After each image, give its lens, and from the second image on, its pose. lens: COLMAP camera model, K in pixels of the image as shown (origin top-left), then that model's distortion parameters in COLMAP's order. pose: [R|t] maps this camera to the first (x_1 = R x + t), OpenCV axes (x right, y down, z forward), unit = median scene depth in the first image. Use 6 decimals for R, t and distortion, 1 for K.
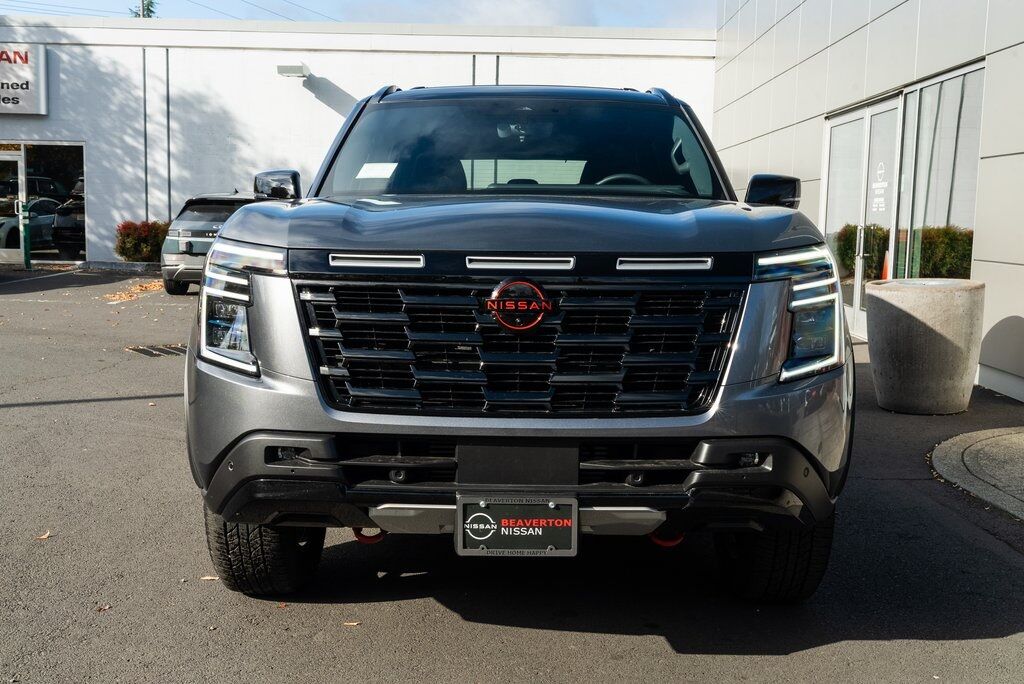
lens RADIAL K [[1068.2, 0, 509.7], [0, 1068.2, 342.7], [0, 0, 1]] dist [0.004848, 0.000000]
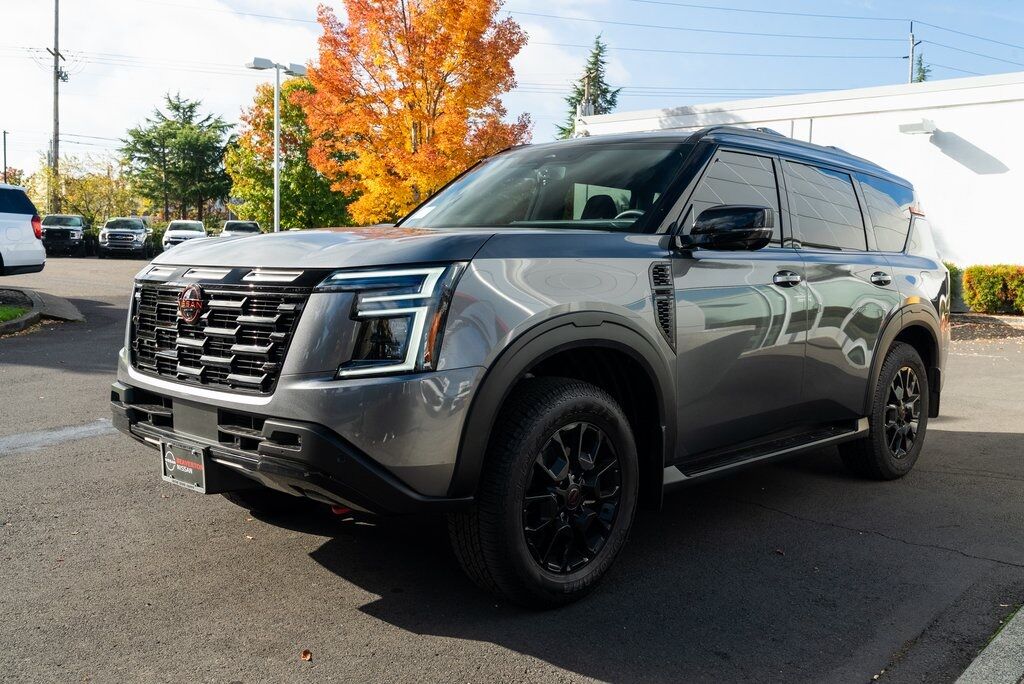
lens RADIAL K [[939.7, 0, 511.3], [0, 939.7, 340.9], [0, 0, 1]] dist [0.000542, 0.000000]
pose [[0.744460, 0.058951, -0.665060, 1.051164], [-0.085385, 0.996322, -0.007265, -0.012389], [0.662185, 0.062195, 0.746755, 0.350199]]
